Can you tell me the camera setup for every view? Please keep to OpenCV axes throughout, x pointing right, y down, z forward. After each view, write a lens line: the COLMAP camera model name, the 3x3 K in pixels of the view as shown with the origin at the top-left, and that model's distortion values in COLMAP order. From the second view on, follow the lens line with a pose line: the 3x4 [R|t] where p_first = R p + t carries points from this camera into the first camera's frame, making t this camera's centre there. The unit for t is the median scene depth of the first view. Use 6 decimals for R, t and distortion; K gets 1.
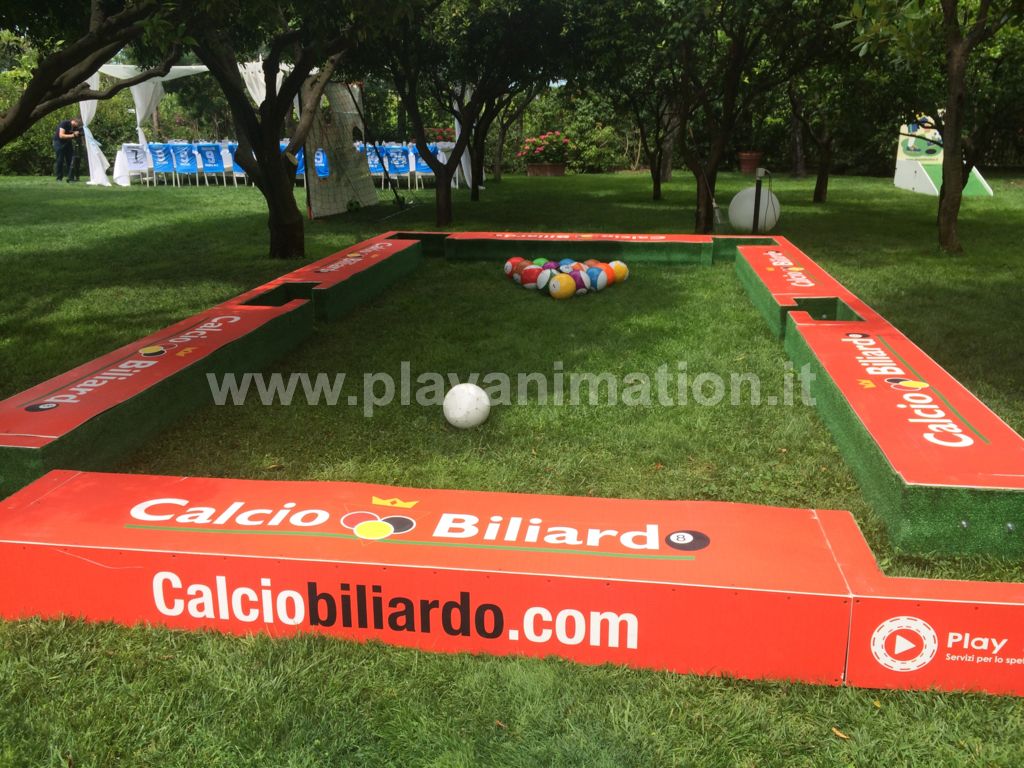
lens RADIAL K [[851.1, 0, 510.4], [0, 851.1, 360.3], [0, 0, 1]] dist [0.068882, -0.103636]
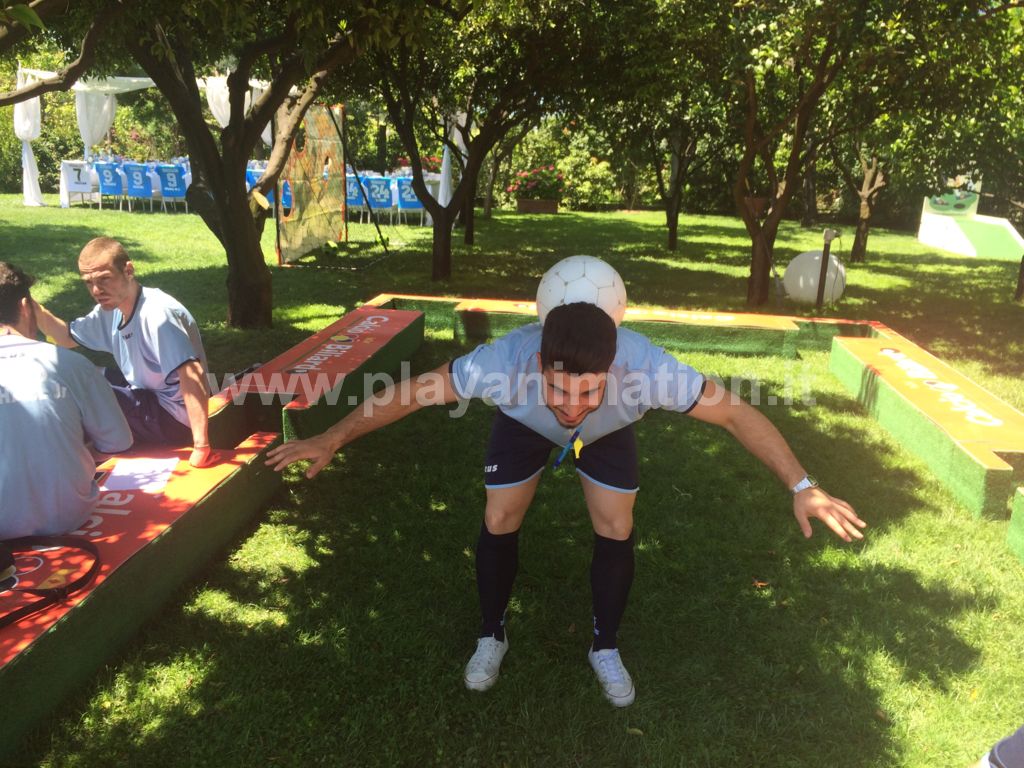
lens RADIAL K [[851.1, 0, 510.4], [0, 851.1, 360.3], [0, 0, 1]] dist [0.068882, -0.103636]
pose [[0.998590, 0.031348, 0.042835, -0.025710], [-0.030087, 0.999104, -0.029758, -0.033169], [-0.043729, 0.028427, 0.998639, 0.098019]]
